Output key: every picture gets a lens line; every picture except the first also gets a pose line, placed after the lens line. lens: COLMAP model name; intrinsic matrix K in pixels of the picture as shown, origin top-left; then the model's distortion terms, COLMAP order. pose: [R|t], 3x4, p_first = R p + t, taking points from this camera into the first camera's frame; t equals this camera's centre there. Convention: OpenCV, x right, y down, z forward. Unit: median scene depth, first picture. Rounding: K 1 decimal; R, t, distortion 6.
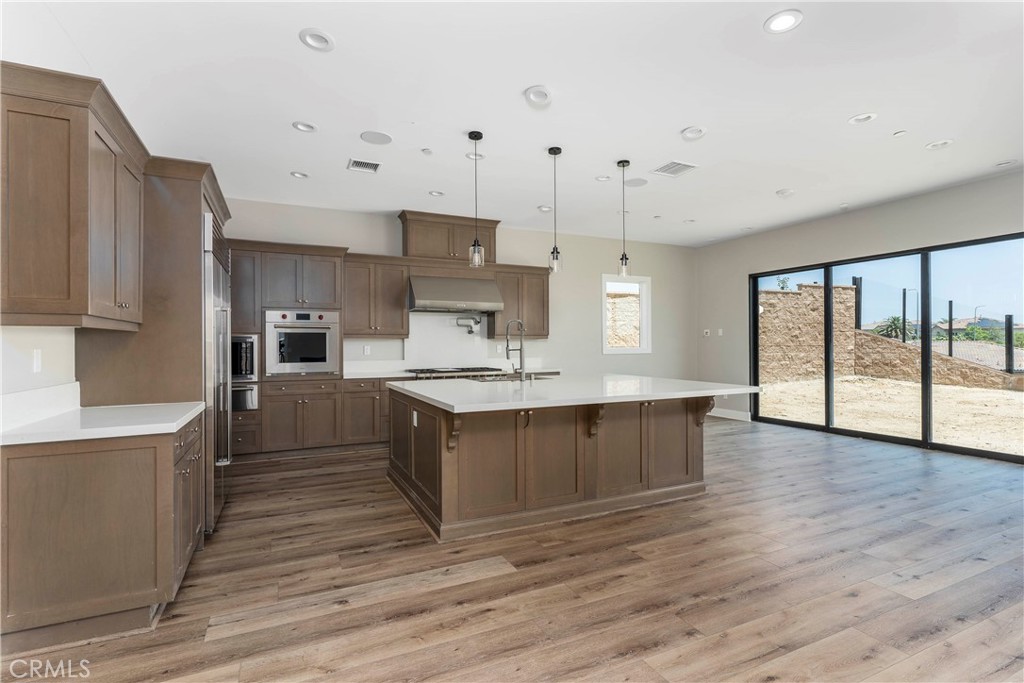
lens RADIAL K [[490.5, 0, 511.0], [0, 490.5, 339.8], [0, 0, 1]] dist [0.004682, -0.000588]
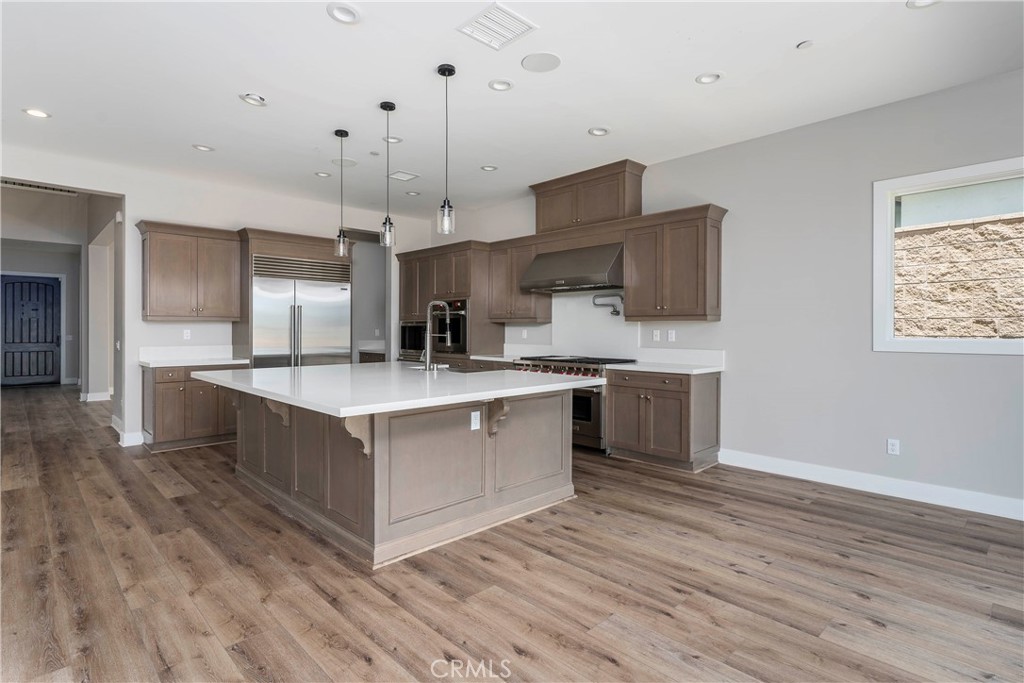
lens RADIAL K [[515.2, 0, 484.1], [0, 515.2, 331.3], [0, 0, 1]] dist [0.002608, -0.000924]
pose [[0.295022, 0.011196, -0.955425, 0.347883], [0.004352, 0.999905, 0.013061, 0.000804], [0.955481, -0.008011, 0.294945, 0.308009]]
